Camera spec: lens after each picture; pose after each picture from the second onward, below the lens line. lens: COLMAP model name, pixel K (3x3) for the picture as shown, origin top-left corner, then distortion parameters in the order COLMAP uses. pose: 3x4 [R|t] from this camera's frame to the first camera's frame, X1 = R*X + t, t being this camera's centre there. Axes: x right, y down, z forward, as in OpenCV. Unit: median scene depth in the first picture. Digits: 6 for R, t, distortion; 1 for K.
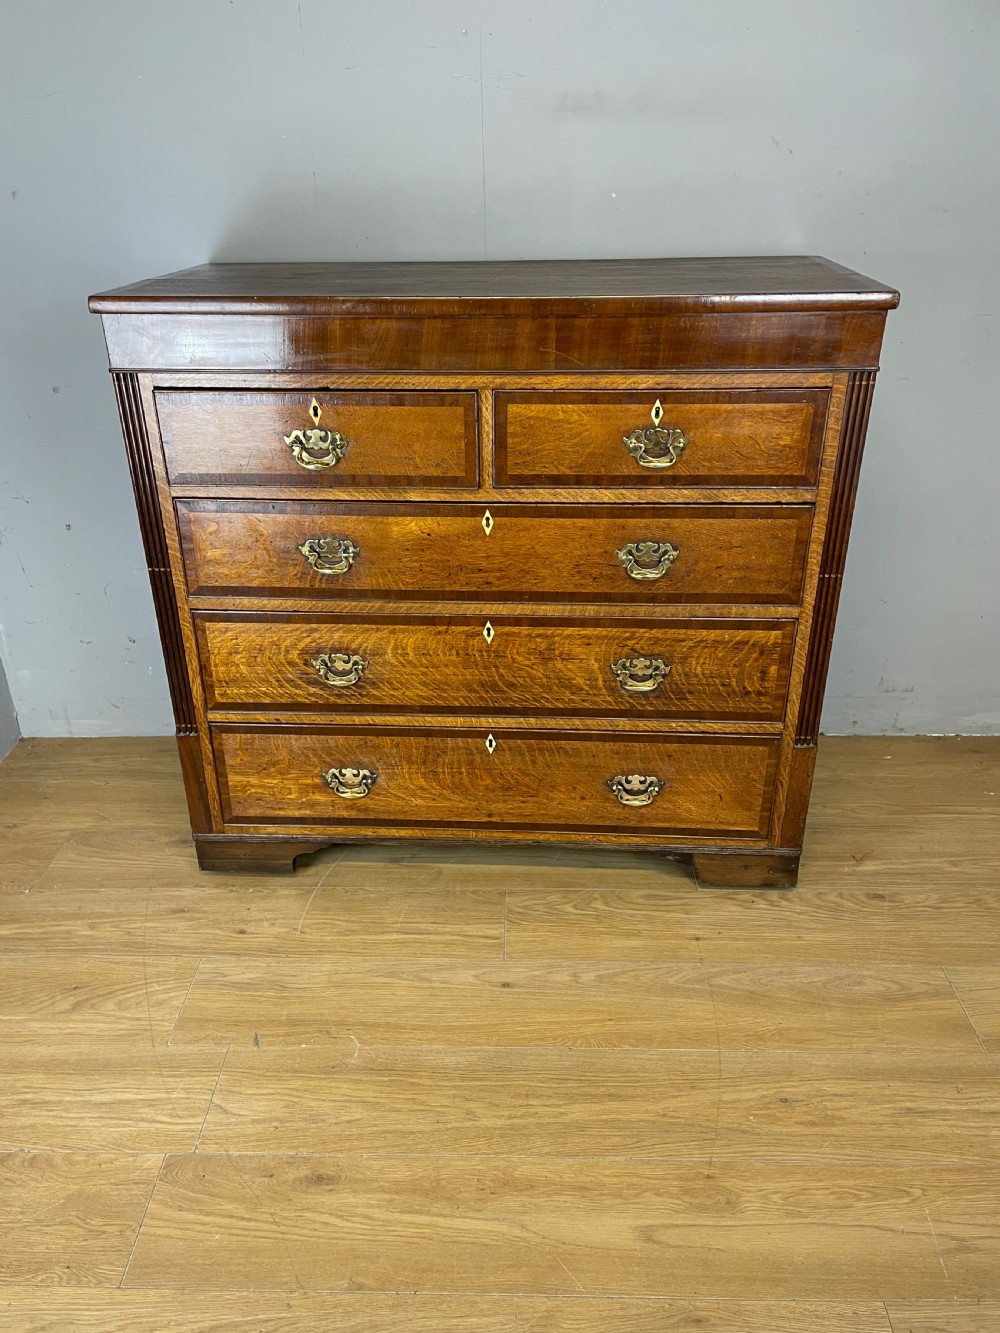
lens RADIAL K [[1009.2, 0, 494.4], [0, 1009.2, 668.1], [0, 0, 1]] dist [0.084984, -0.110528]
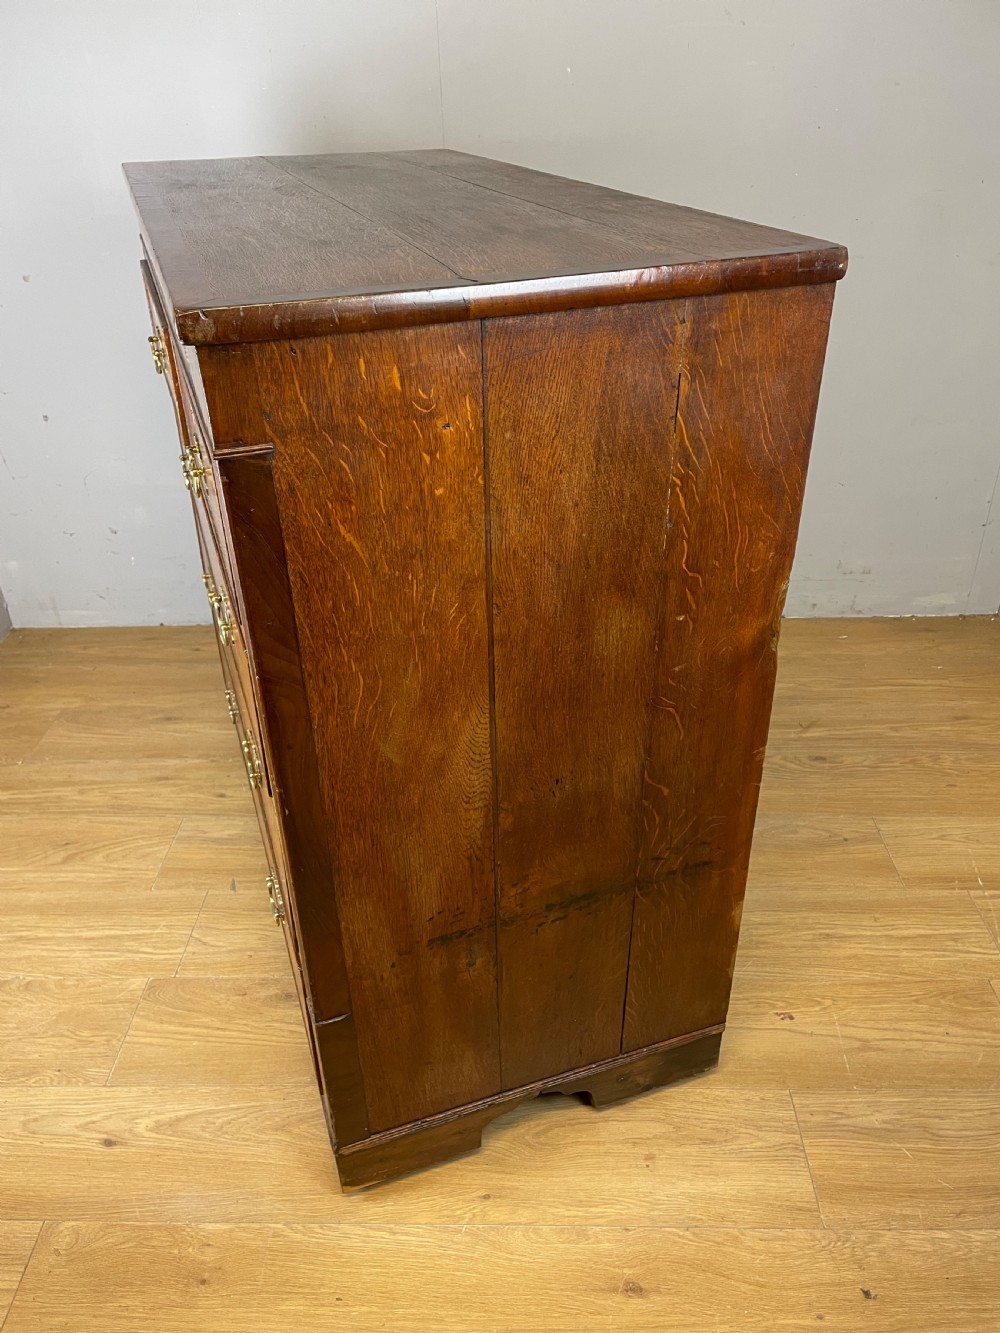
lens RADIAL K [[1009.2, 0, 499.2], [0, 1009.2, 677.1], [0, 0, 1]] dist [0.084984, -0.110528]
pose [[0.999928, -0.010250, -0.006183, 0.058670], [0.010712, 0.996729, 0.080100, 0.060287], [0.005342, -0.080161, 0.996768, -0.059329]]
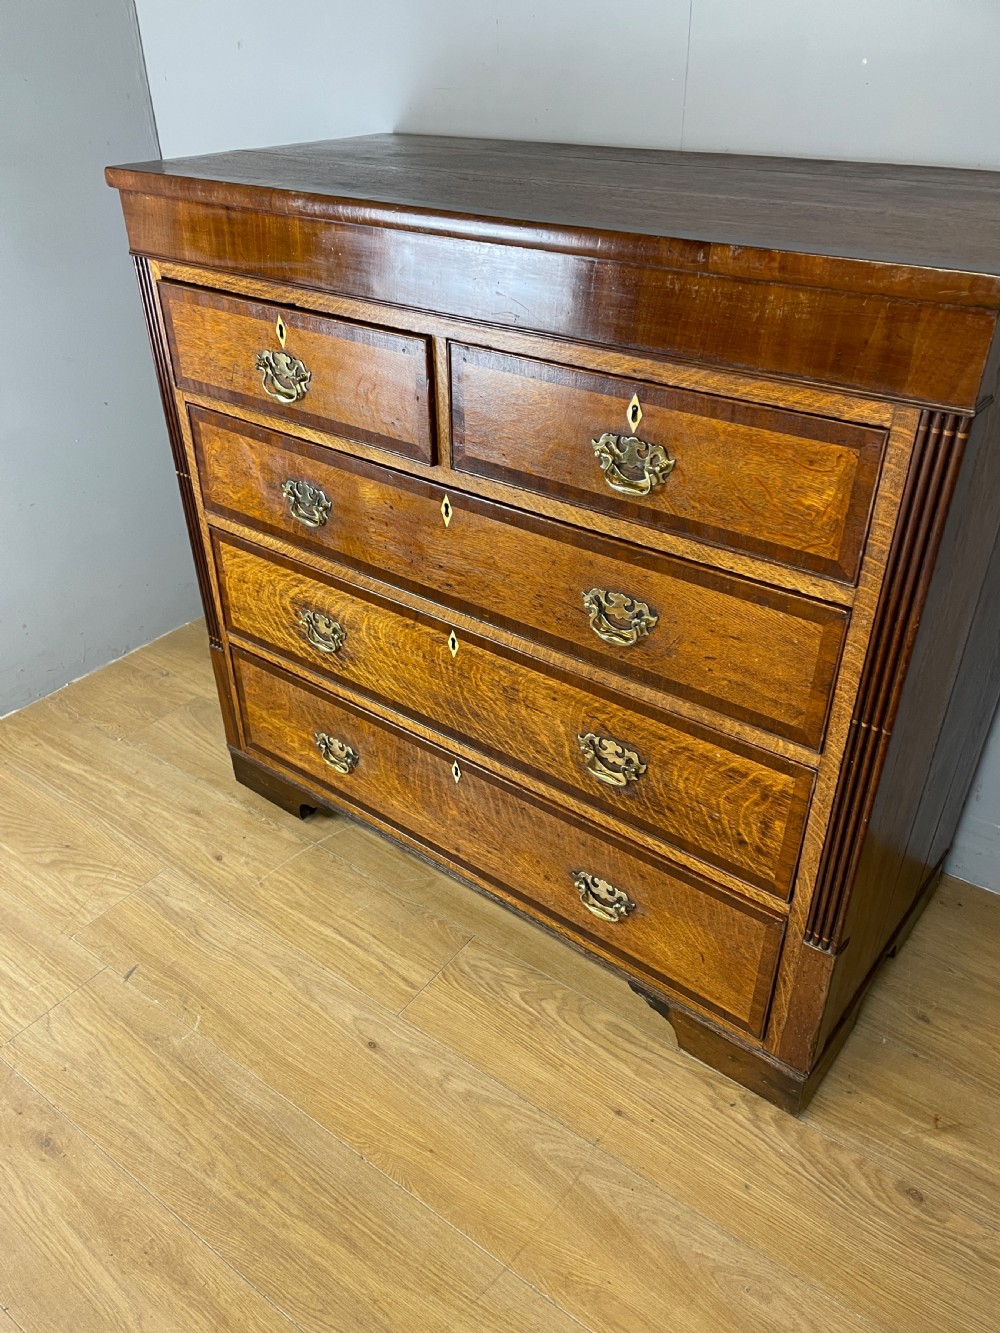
lens RADIAL K [[1009.2, 0, 489.3], [0, 1009.2, 673.0], [0, 0, 1]] dist [0.084984, -0.110528]
pose [[0.816222, 0.314734, -0.484483, 0.432973], [-0.253031, 0.948625, 0.189965, -0.181533], [0.519381, -0.032464, 0.853926, 0.354569]]
